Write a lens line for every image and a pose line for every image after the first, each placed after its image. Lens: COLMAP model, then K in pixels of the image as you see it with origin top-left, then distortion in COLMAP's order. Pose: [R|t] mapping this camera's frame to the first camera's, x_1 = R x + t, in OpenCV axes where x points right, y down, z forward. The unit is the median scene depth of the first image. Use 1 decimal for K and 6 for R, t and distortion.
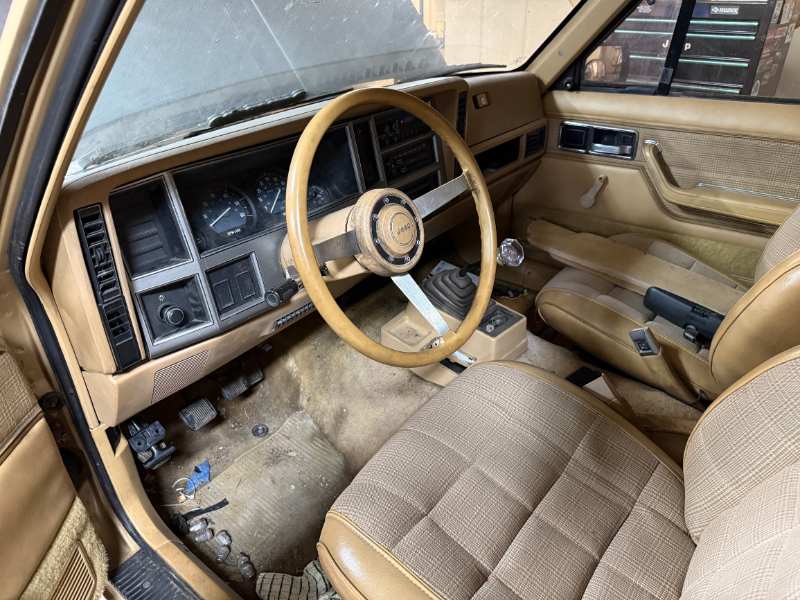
lens RADIAL K [[571.8, 0, 400.0], [0, 571.8, 300.0], [0, 0, 1]] dist [0.095624, -0.093157]
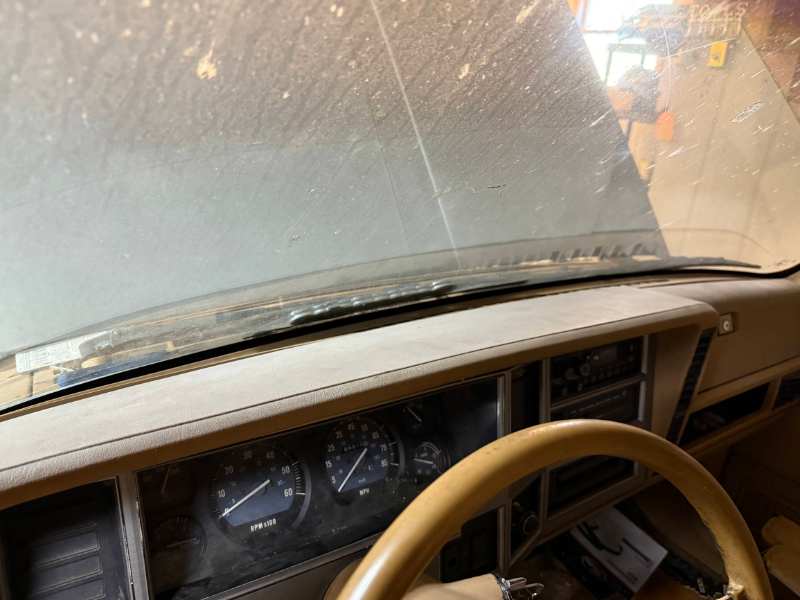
lens RADIAL K [[591.5, 0, 400.0], [0, 591.5, 300.0], [0, 0, 1]] dist [-0.000682, -0.001401]
pose [[0.945761, 0.208733, -0.248931, -0.057329], [-0.246154, 0.960498, -0.129813, -0.273984], [0.212002, 0.184047, 0.959782, 0.402476]]
